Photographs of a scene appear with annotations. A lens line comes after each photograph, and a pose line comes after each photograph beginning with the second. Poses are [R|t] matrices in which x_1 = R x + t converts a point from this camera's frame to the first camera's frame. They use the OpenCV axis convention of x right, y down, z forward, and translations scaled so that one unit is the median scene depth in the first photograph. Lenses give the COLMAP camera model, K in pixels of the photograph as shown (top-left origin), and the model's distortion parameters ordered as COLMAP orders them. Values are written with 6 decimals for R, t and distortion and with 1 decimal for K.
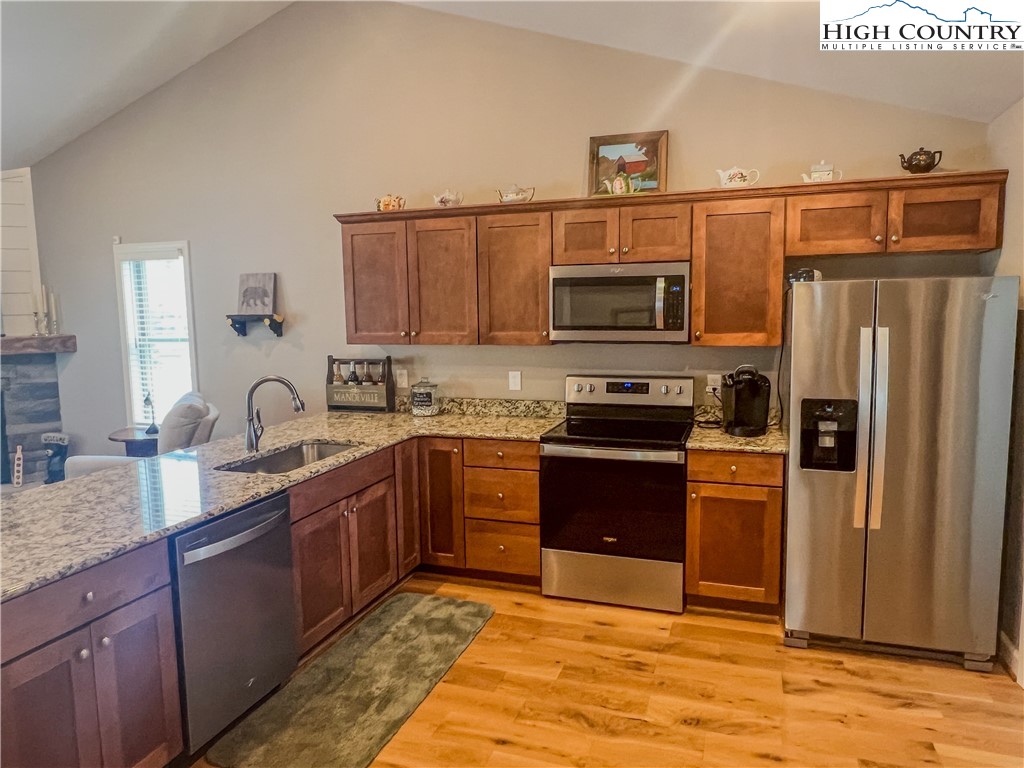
lens RADIAL K [[687.8, 0, 507.3], [0, 687.8, 383.8], [0, 0, 1]] dist [0.004454, -0.012123]
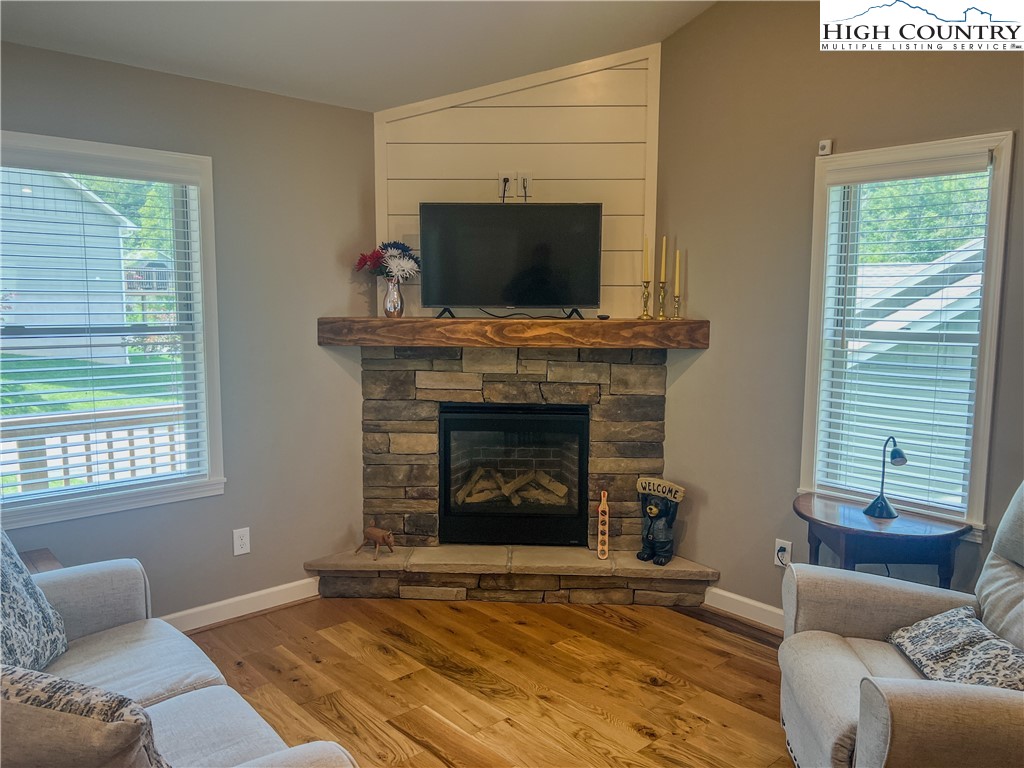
lens RADIAL K [[769.0, 0, 518.7], [0, 769.0, 383.4], [0, 0, 1]] dist [0.056561, -0.063607]
pose [[0.881971, 0.074914, -0.465312, -0.661721], [-0.075508, 0.996994, 0.017393, -0.022680], [0.465216, 0.019795, 0.884976, 0.480863]]
